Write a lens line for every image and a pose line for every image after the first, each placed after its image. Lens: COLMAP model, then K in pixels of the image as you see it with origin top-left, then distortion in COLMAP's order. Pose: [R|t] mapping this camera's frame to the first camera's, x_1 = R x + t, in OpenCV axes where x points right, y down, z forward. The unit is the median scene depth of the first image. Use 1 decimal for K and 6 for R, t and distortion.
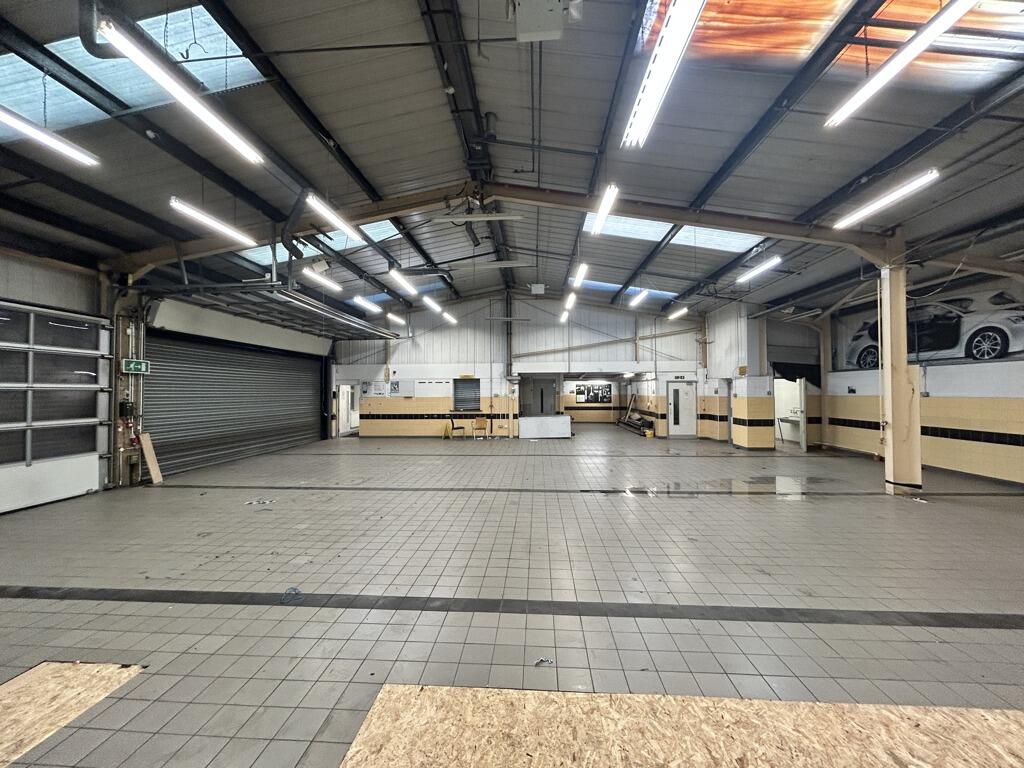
lens RADIAL K [[411.3, 0, 510.8], [0, 411.3, 382.3], [0, 0, 1]] dist [-0.002402, -0.000499]
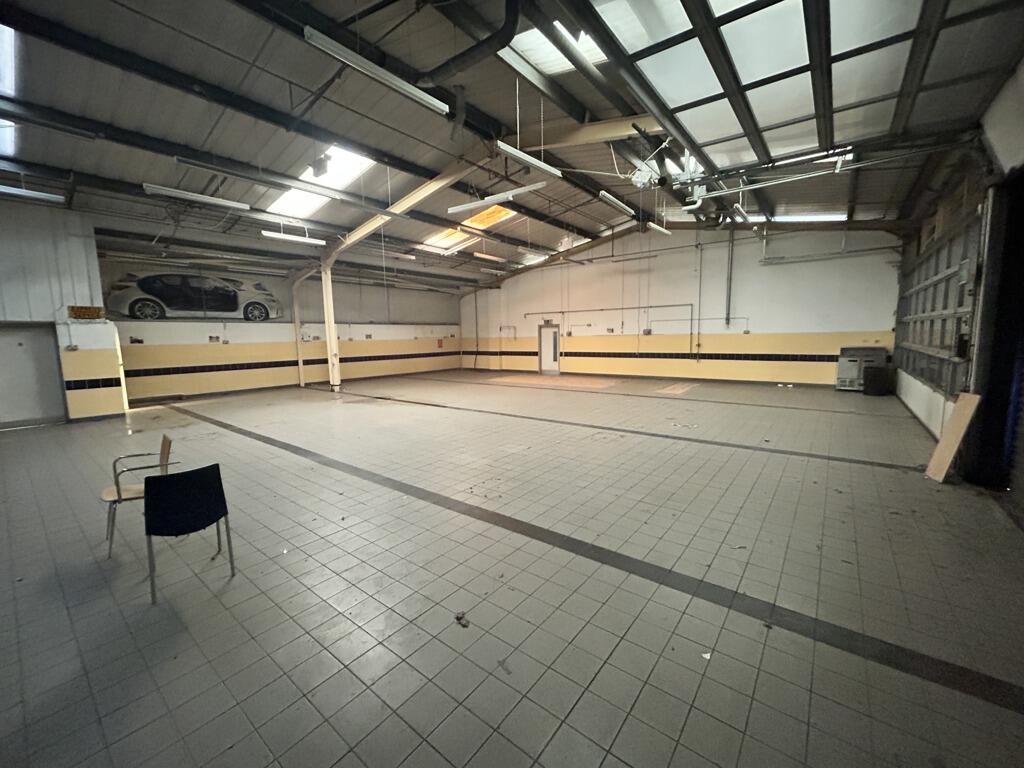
lens RADIAL K [[411.3, 0, 506.7], [0, 411.3, 385.2], [0, 0, 1]] dist [-0.002402, -0.000499]
pose [[-0.820967, -0.048401, 0.568920, -0.737029], [0.010735, 0.994916, 0.100134, 0.055385], [-0.570875, 0.088314, -0.816274, 1.921055]]
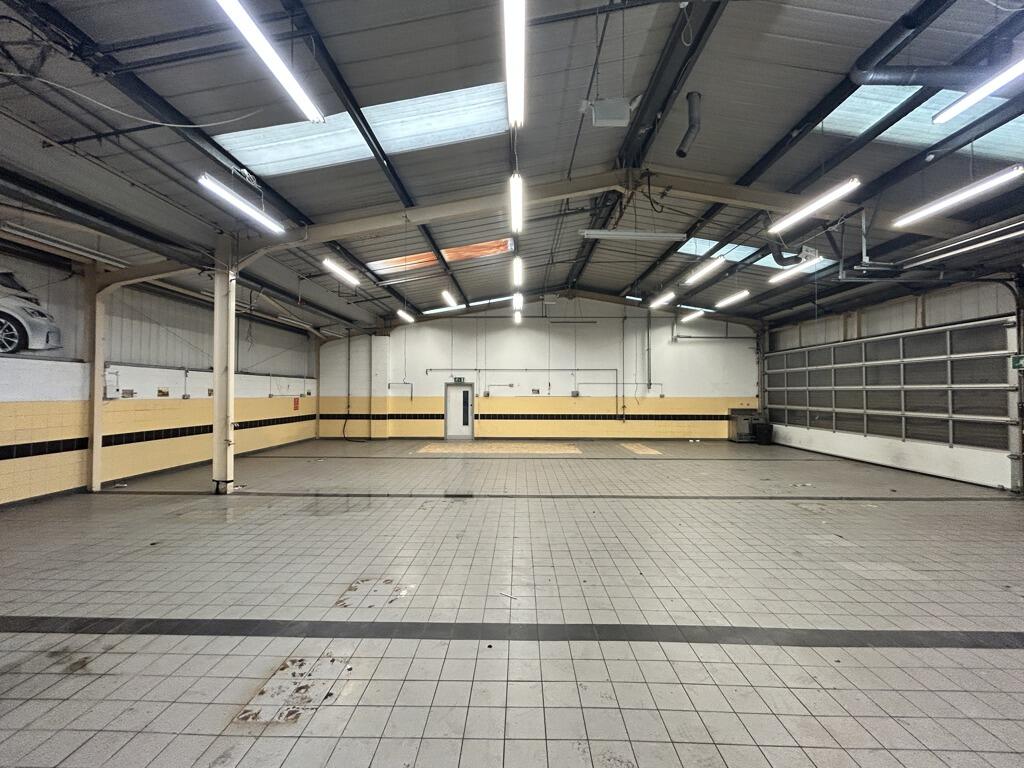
lens RADIAL K [[411.3, 0, 509.8], [0, 411.3, 383.4], [0, 0, 1]] dist [-0.002402, -0.000499]
pose [[-0.999081, 0.002474, -0.042799, 0.240534], [0.004395, 0.998984, -0.044857, 0.043456], [0.042645, -0.045004, -0.998076, 1.887499]]
